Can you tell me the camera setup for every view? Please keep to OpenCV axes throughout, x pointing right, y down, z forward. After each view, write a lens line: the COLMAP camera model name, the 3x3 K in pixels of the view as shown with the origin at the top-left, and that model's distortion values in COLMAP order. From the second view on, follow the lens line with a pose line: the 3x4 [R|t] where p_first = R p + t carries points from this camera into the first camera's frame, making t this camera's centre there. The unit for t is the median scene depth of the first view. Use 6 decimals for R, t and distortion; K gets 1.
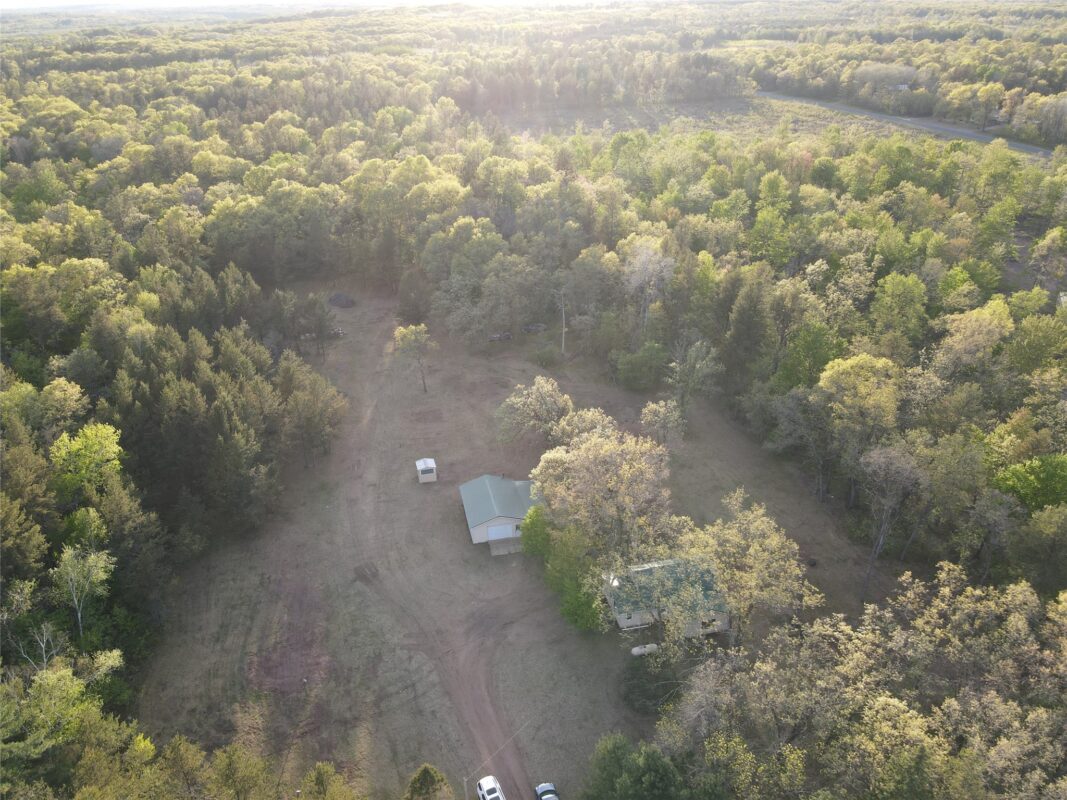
lens RADIAL K [[776.9, 0, 529.5], [0, 776.9, 398.8], [0, 0, 1]] dist [0.021106, -0.000563]
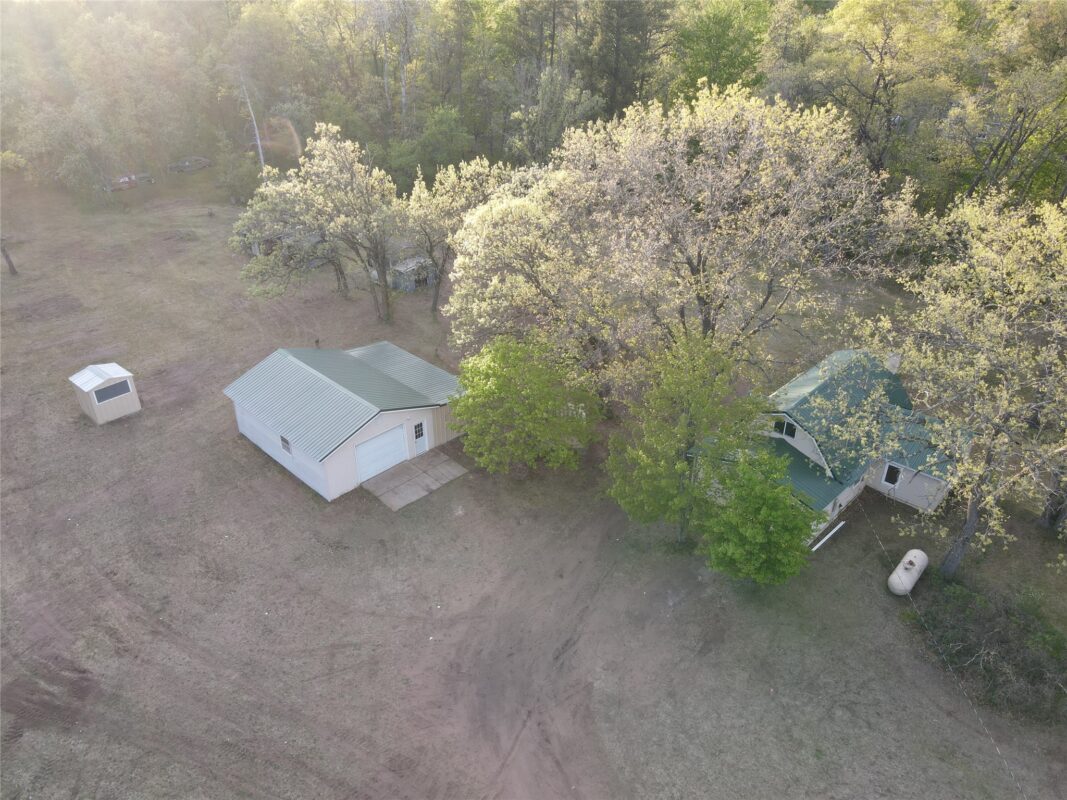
lens RADIAL K [[776.9, 0, 527.1], [0, 776.9, 399.5], [0, 0, 1]] dist [0.021106, -0.000563]
pose [[0.843383, -0.262533, 0.468809, -0.113761], [0.240845, 0.964655, 0.106930, 0.085722], [-0.480311, 0.022727, 0.876803, 0.438057]]
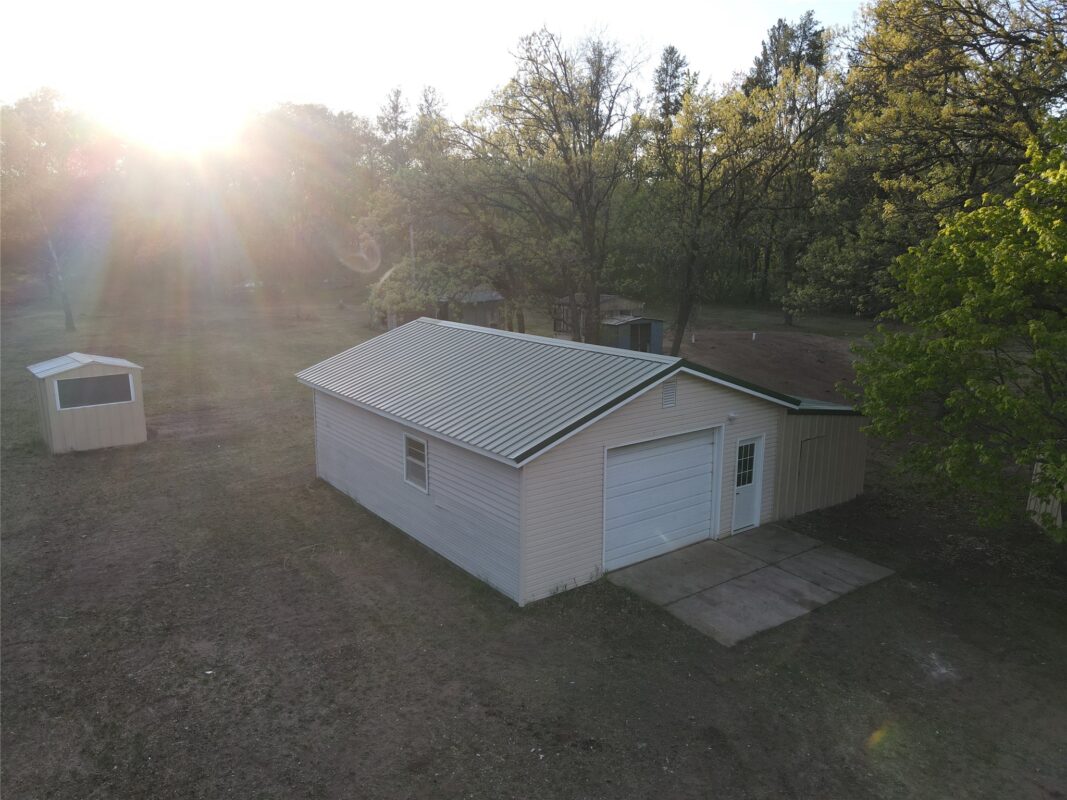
lens RADIAL K [[776.9, 0, 530.8], [0, 776.9, 406.6], [0, 0, 1]] dist [0.021106, -0.000563]
pose [[0.915455, -0.066535, 0.396882, -0.087310], [0.171226, 0.956910, -0.234532, 0.133409], [-0.364176, 0.282661, 0.887400, 0.627380]]
